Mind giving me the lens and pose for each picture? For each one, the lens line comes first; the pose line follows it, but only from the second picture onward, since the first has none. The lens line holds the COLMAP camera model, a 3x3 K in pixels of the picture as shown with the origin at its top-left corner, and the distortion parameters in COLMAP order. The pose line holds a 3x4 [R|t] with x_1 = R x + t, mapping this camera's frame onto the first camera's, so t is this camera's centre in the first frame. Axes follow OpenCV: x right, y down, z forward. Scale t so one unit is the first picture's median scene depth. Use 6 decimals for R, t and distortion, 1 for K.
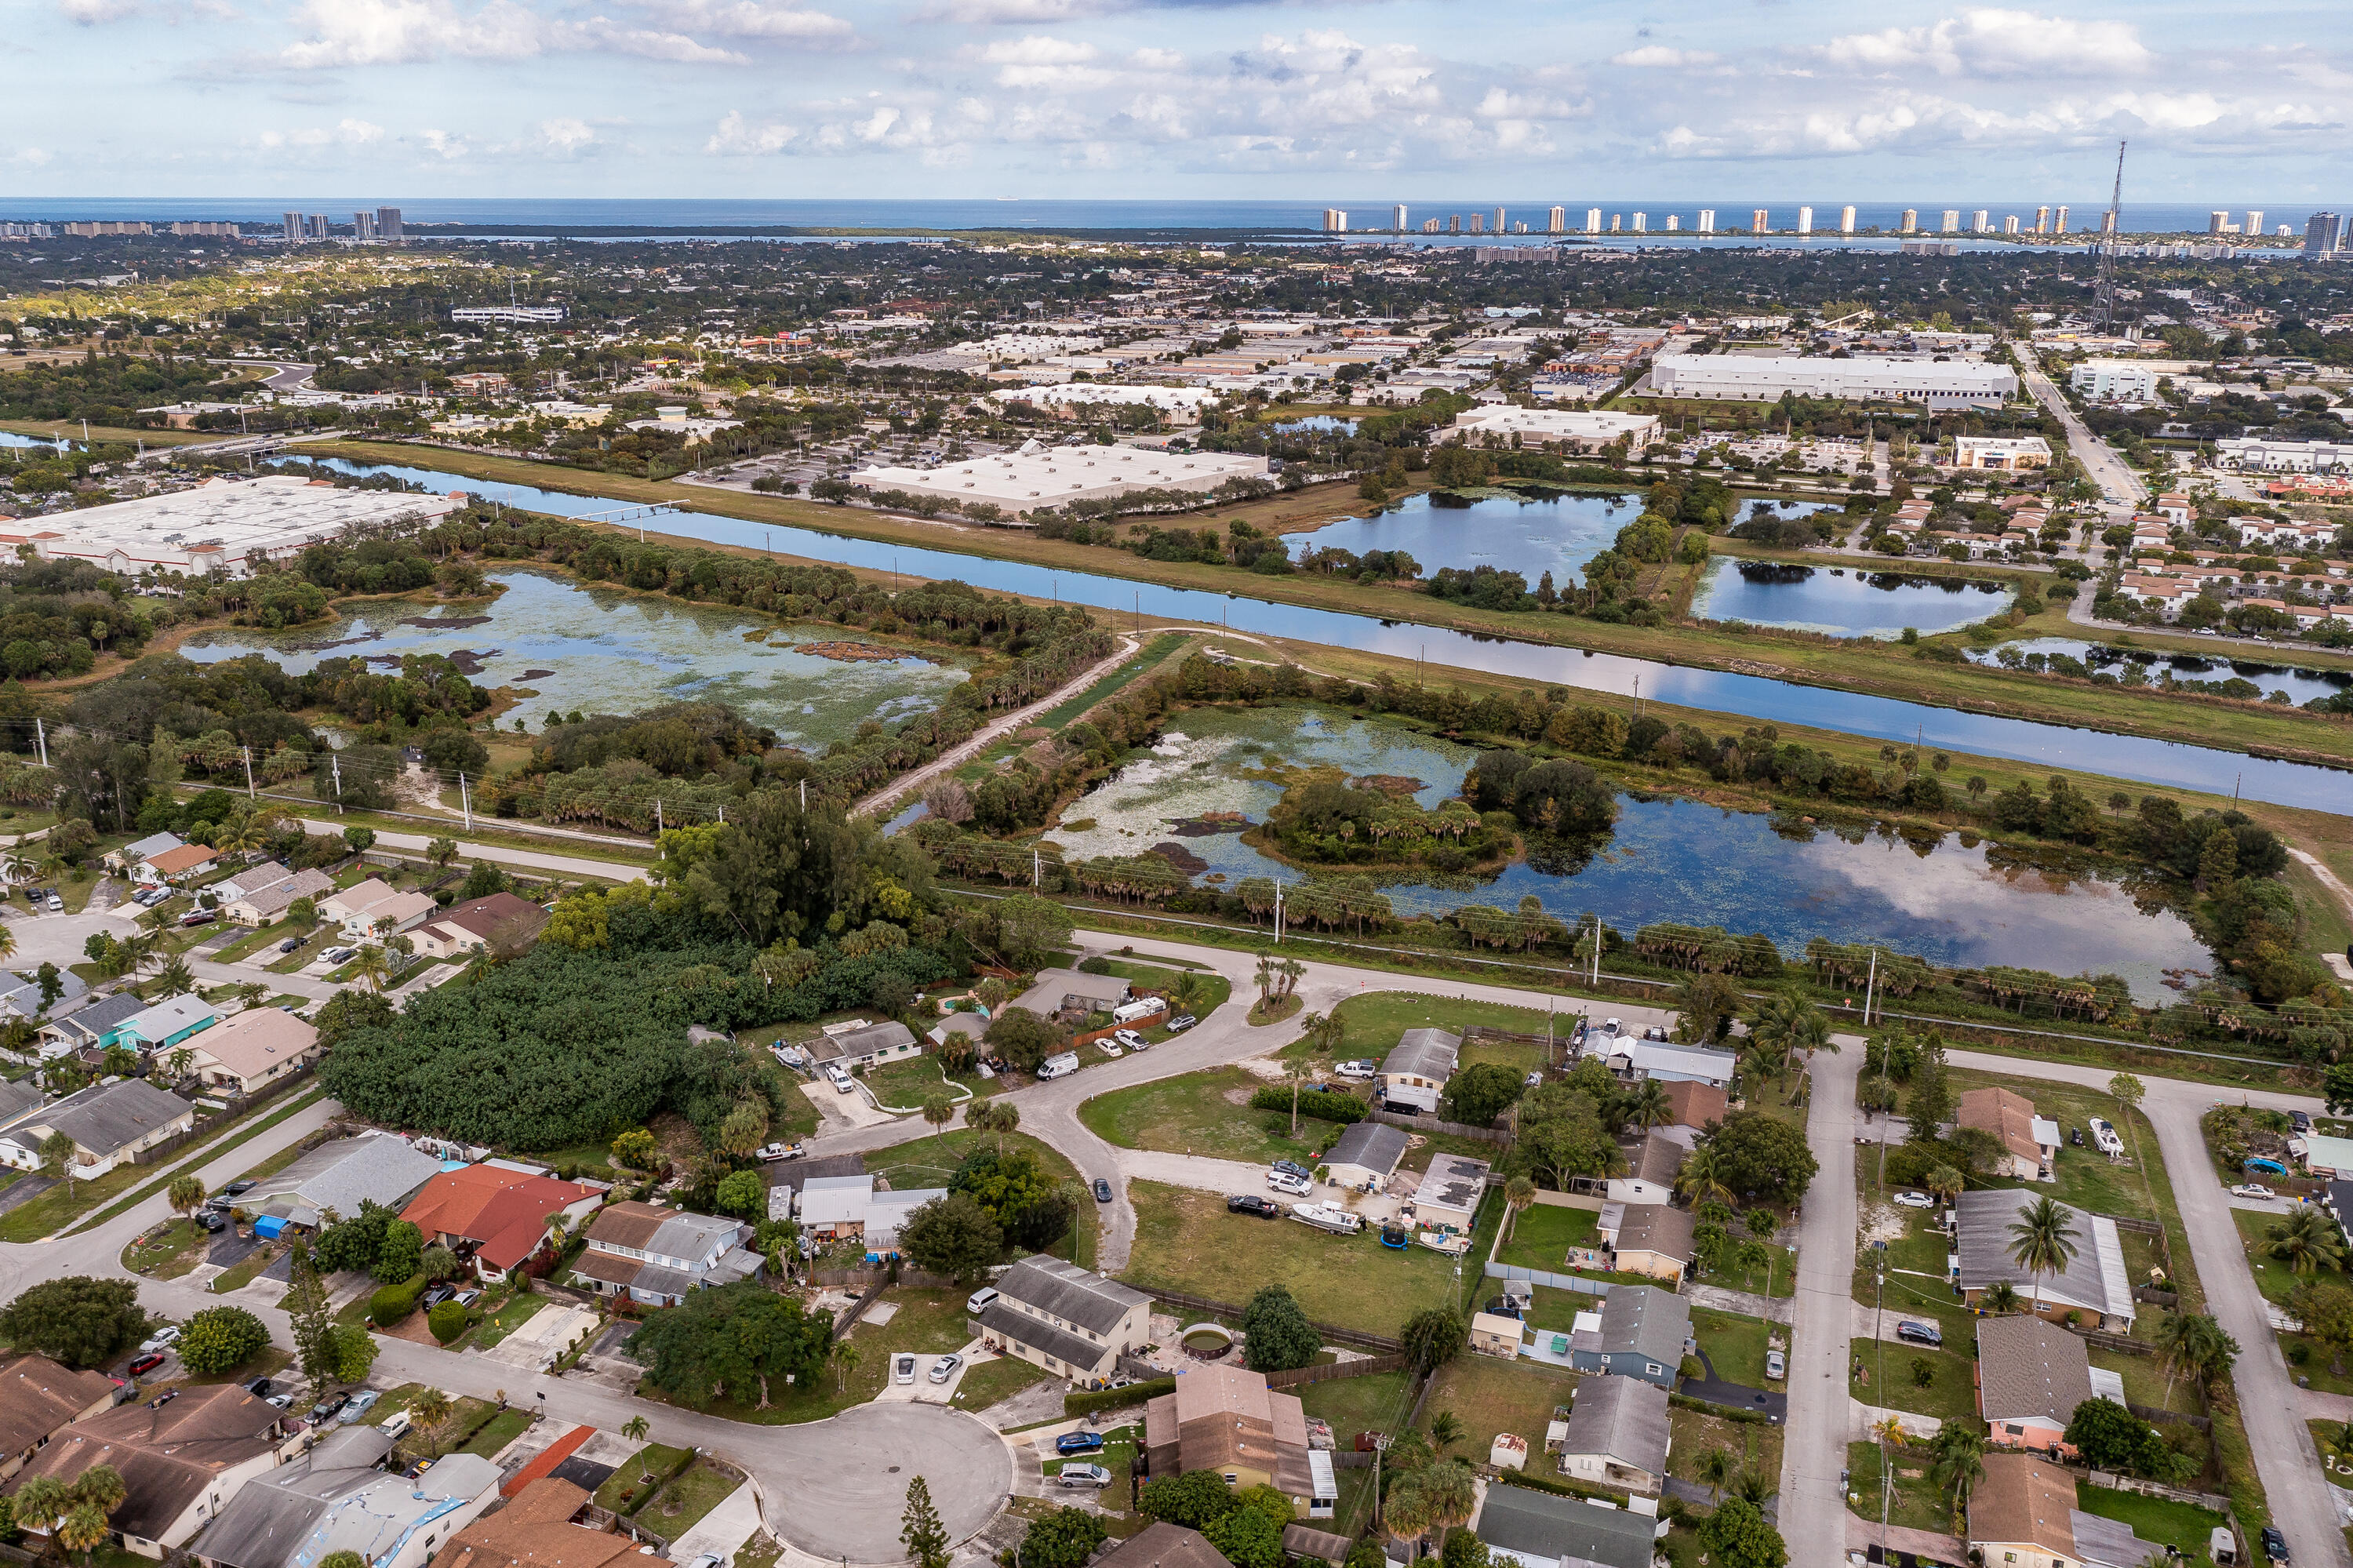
lens RADIAL K [[1888.5, 0, 1166.1], [0, 1888.5, 785.6], [0, 0, 1]] dist [0.001613, -0.003010]
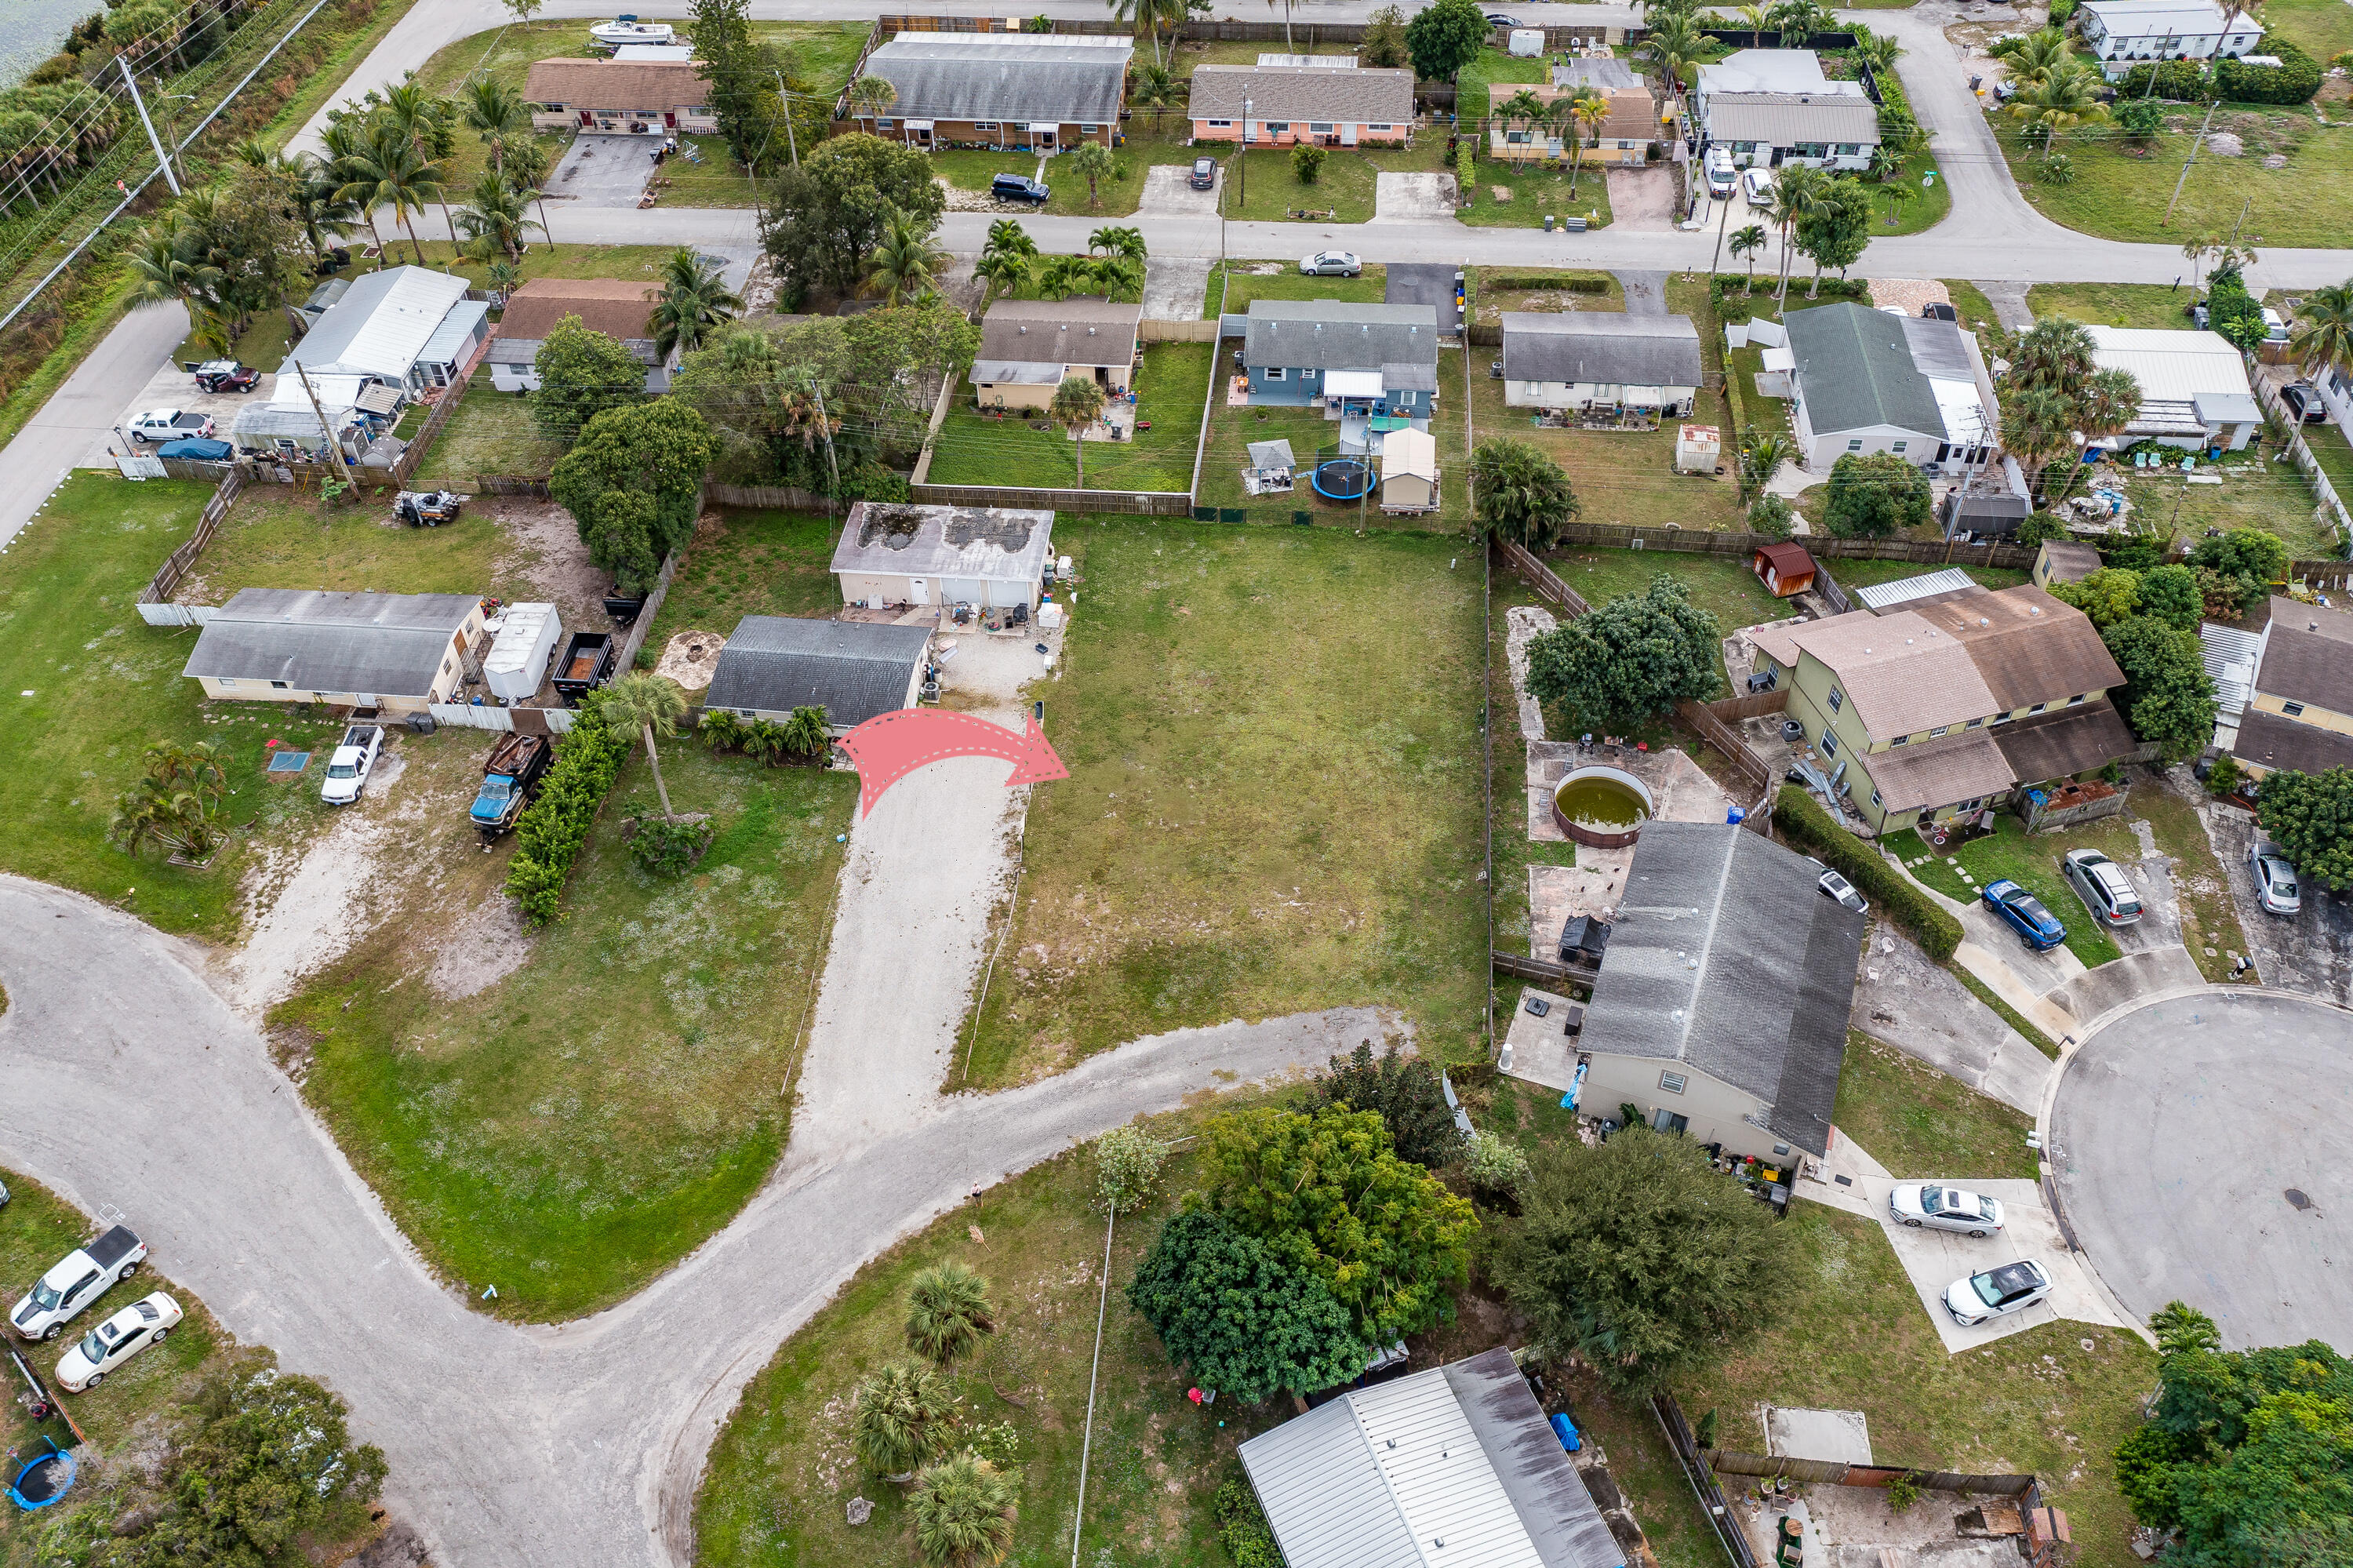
lens RADIAL K [[1813.8, 0, 1198.9], [0, 1813.8, 780.6], [0, 0, 1]] dist [0.001216, -0.001358]
pose [[-0.249433, -0.692292, 0.677137, -0.139785], [0.308884, 0.605838, 0.733179, -0.051902], [-0.917809, 0.392036, 0.062721, 0.534777]]
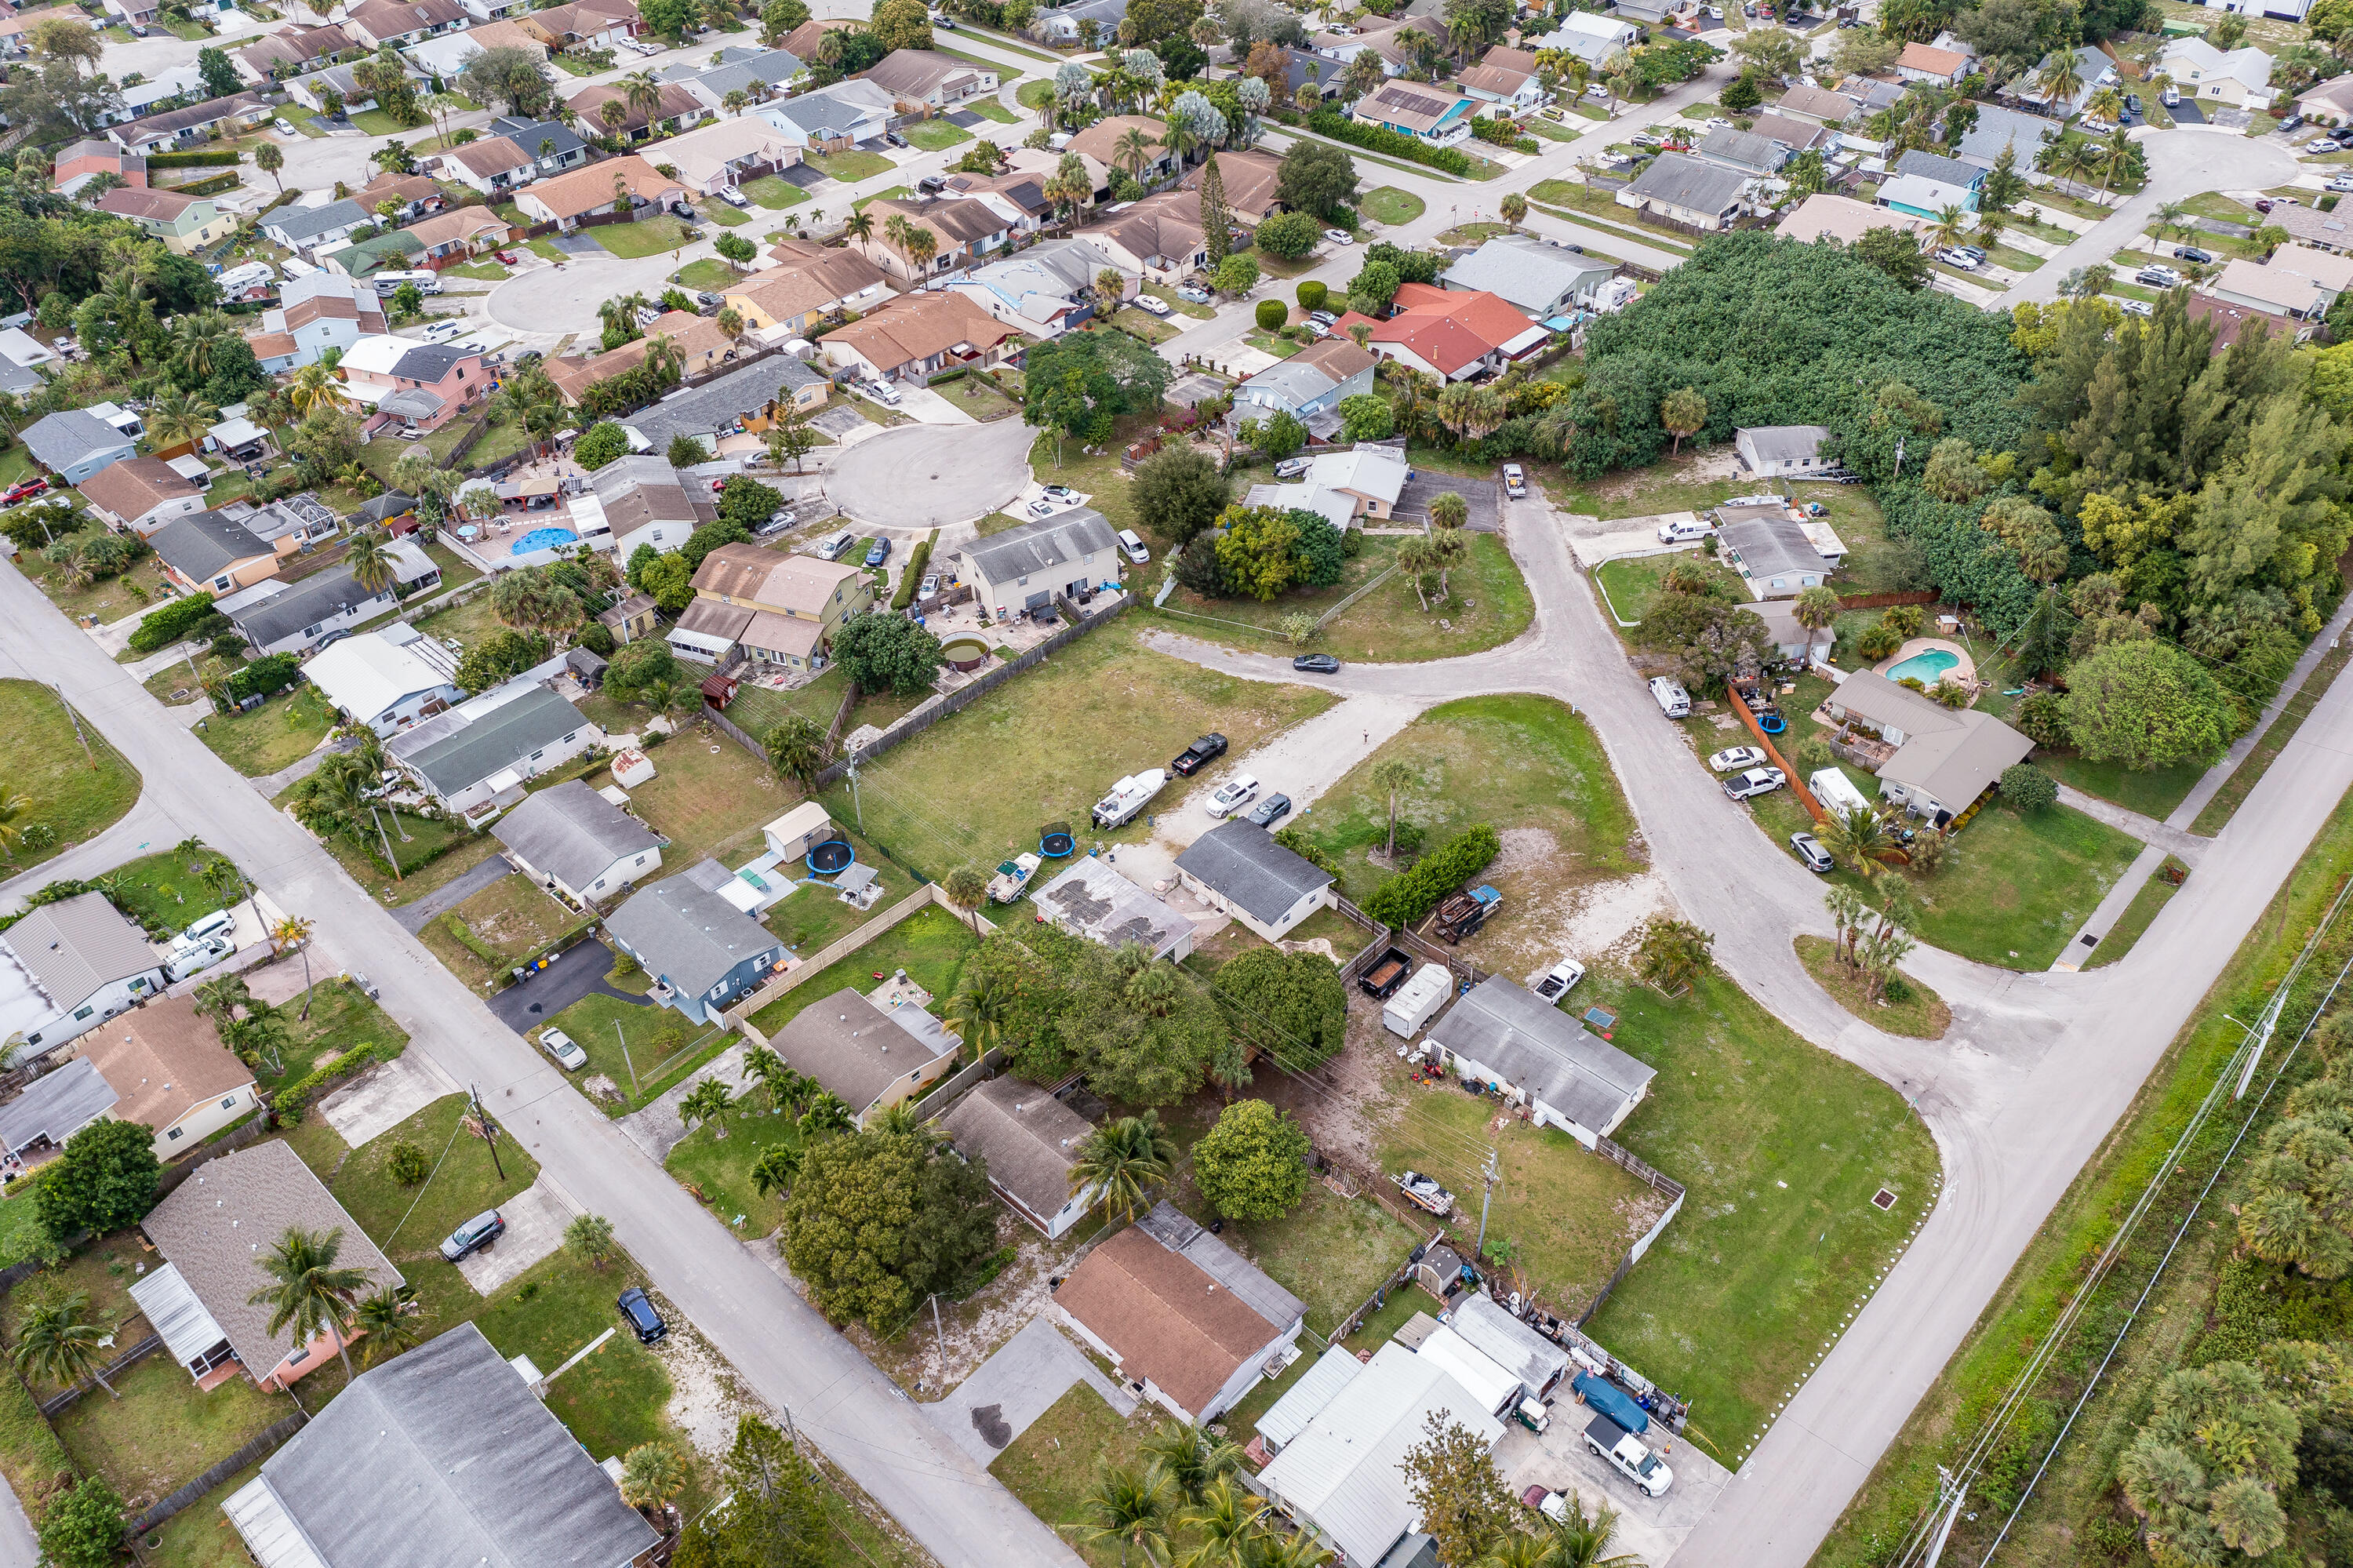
lens RADIAL K [[1888.5, 0, 1166.1], [0, 1888.5, 785.6], [0, 0, 1]] dist [0.001613, -0.003010]
pose [[-0.406039, 0.577744, -0.708057, 0.343506], [-0.254104, 0.672870, 0.694750, -0.170394], [0.877818, 0.462015, -0.126404, 0.621359]]
